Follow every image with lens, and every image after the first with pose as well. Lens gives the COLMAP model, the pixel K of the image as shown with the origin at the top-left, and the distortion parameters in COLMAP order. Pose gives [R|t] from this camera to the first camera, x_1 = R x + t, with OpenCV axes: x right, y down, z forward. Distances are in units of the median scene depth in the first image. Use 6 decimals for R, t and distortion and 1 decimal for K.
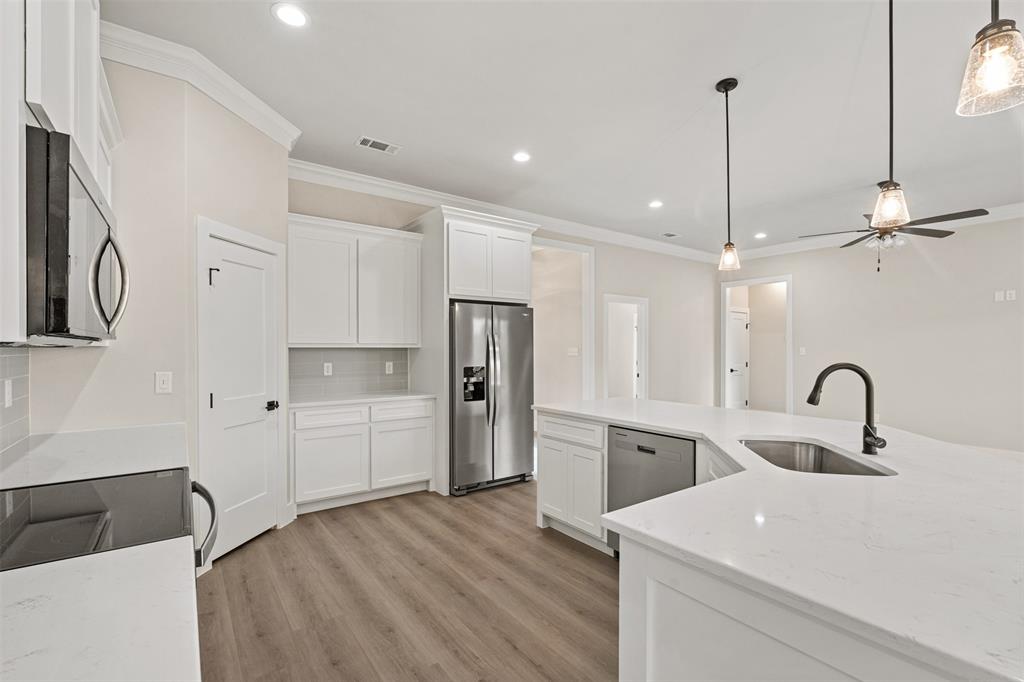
lens RADIAL K [[456.3, 0, 516.0], [0, 456.3, 345.7], [0, 0, 1]] dist [-0.013819, 0.001124]
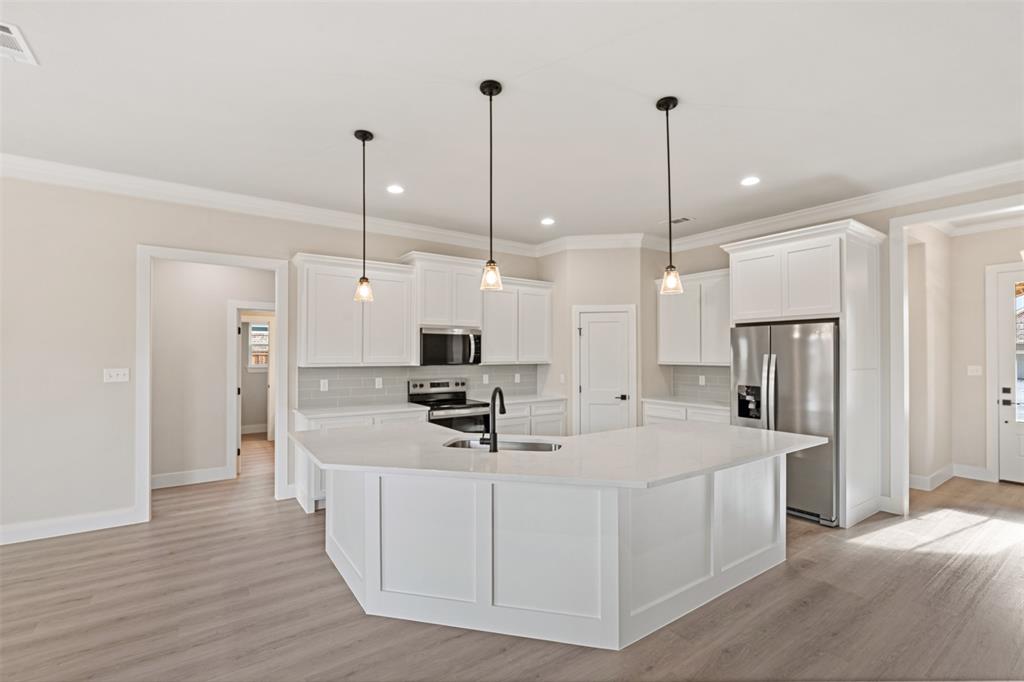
lens RADIAL K [[456.3, 0, 515.6], [0, 456.3, 348.1], [0, 0, 1]] dist [-0.013819, 0.001124]
pose [[-0.010483, -0.016621, -0.999807, 1.064669], [0.000941, 0.999861, -0.016632, -0.025516], [0.999945, -0.001115, -0.010465, 0.517189]]
